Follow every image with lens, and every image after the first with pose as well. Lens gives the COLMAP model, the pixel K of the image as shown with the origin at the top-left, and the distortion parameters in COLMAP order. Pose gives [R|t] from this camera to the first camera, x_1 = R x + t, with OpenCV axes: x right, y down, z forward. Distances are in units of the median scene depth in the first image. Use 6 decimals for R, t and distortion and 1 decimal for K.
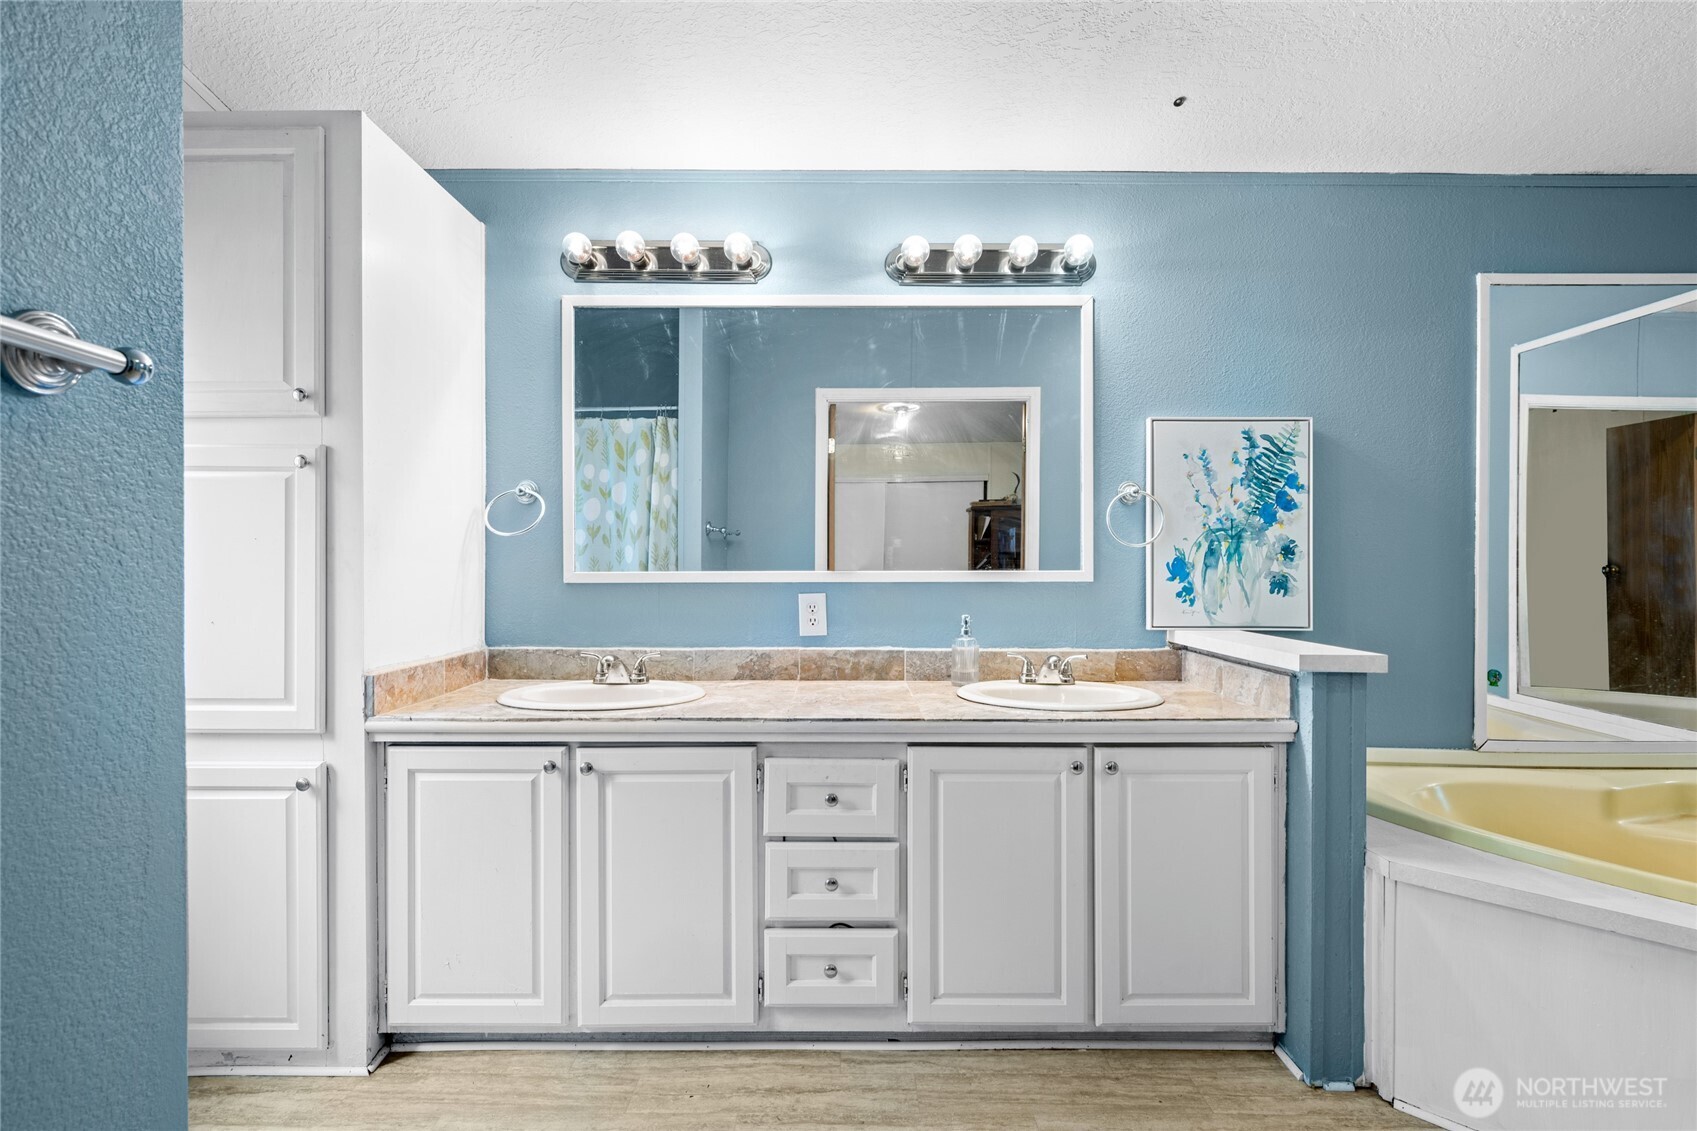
lens RADIAL K [[794.2, 0, 850.1], [0, 794.2, 565.4], [0, 0, 1]] dist [-0.001543, 0.001410]
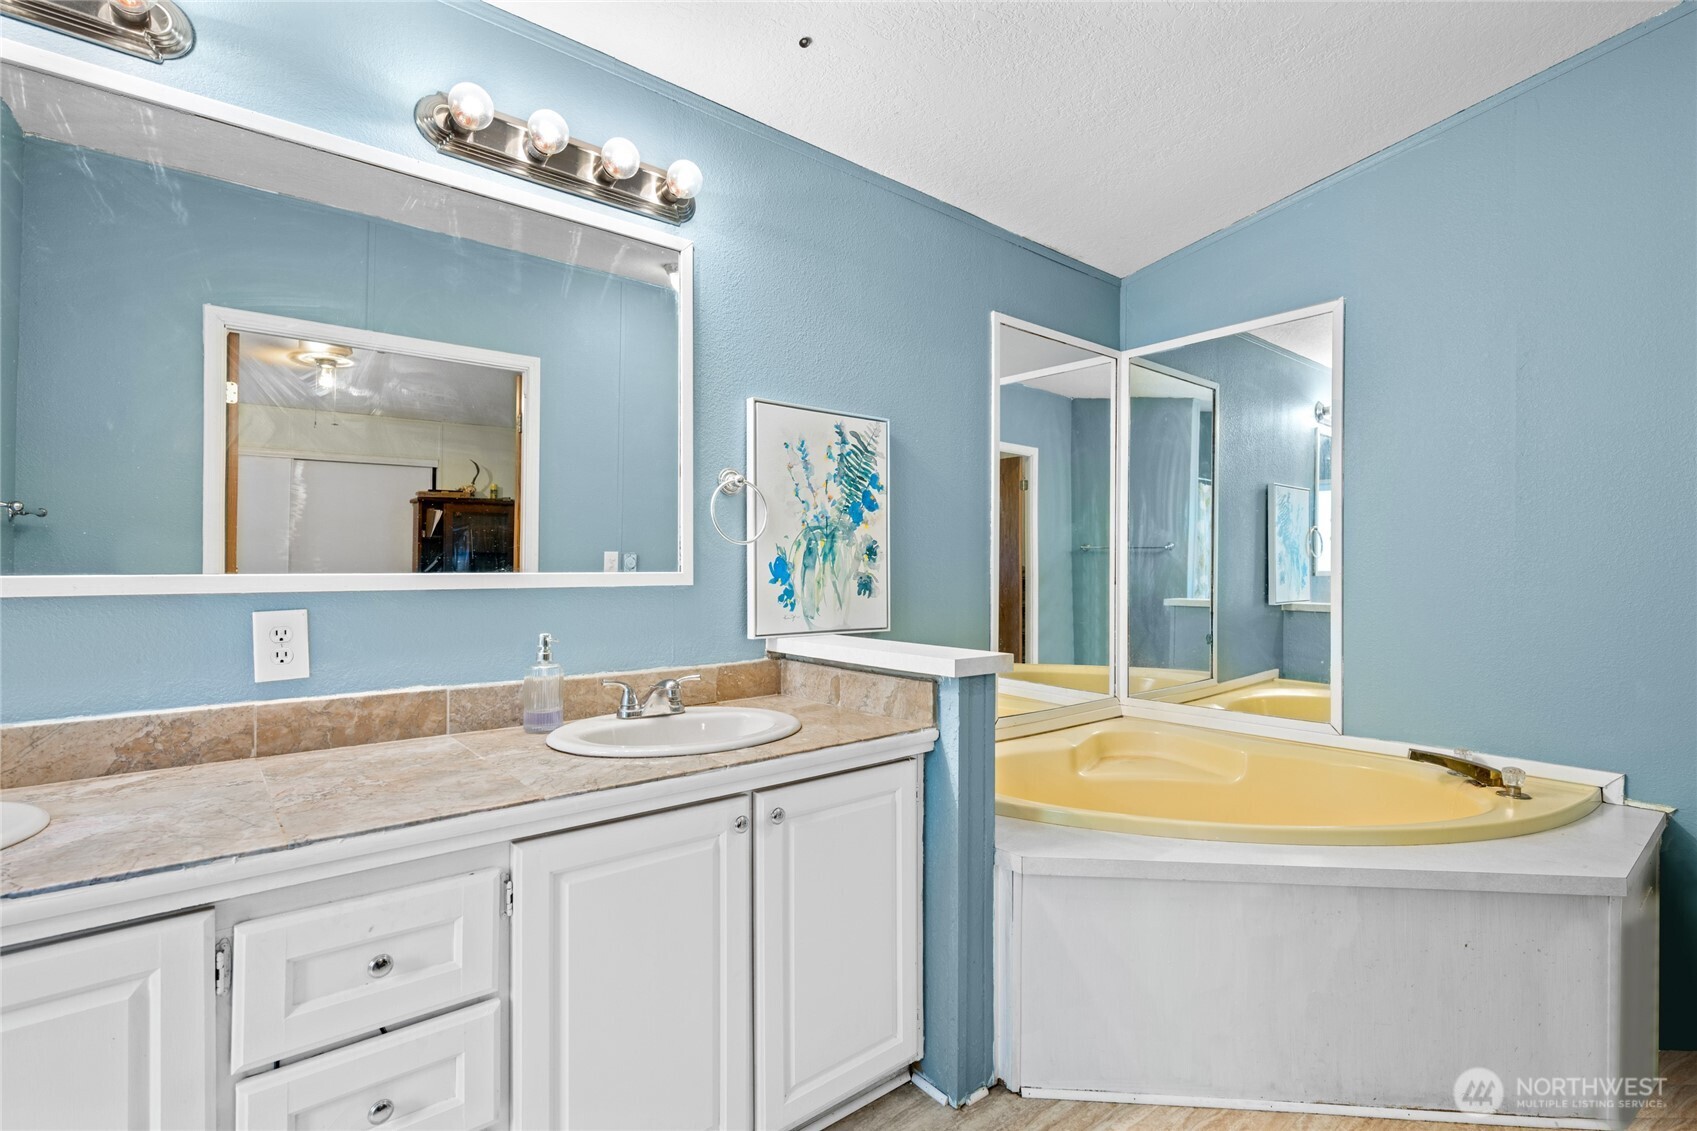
lens RADIAL K [[794.2, 0, 844.5], [0, 794.2, 567.2], [0, 0, 1]] dist [-0.001543, 0.001410]
pose [[0.770679, 0.001717, 0.637221, -0.103554], [-0.000346, 0.999997, -0.002277, 0.003434], [-0.637224, 0.001534, 0.770677, 0.261788]]
